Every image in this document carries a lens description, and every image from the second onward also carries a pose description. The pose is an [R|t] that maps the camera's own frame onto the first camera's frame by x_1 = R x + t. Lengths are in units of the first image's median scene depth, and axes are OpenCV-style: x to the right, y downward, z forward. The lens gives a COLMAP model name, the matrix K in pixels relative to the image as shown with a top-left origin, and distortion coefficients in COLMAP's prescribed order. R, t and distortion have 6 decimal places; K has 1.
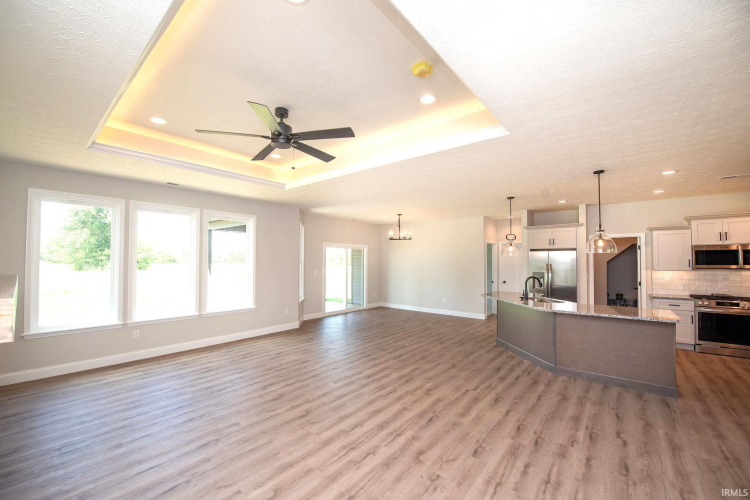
lens RADIAL K [[303.2, 0, 375.0], [0, 303.2, 250.0], [0, 0, 1]] dist [-0.018600, -0.000308]
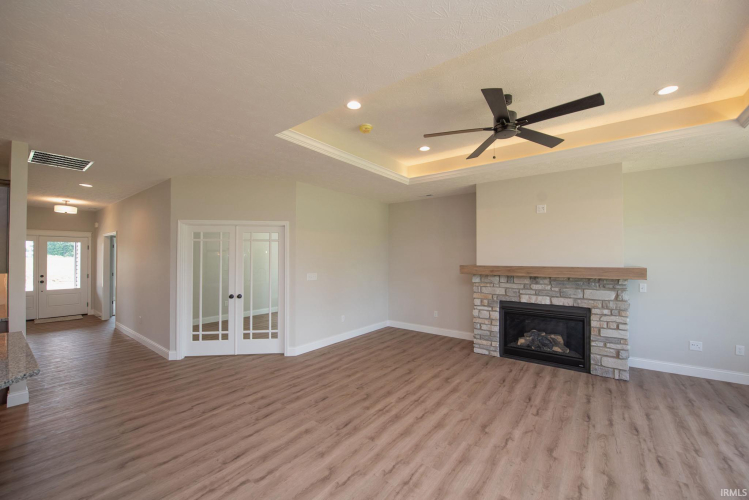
lens RADIAL K [[298.3, 0, 372.7], [0, 298.3, 253.2], [0, 0, 1]] dist [-0.021407, -0.000727]
pose [[-0.999469, -0.004203, -0.032305, 0.097217], [-0.002586, 0.998750, -0.049914, 0.050952], [0.032475, -0.049804, -0.998231, 1.414005]]
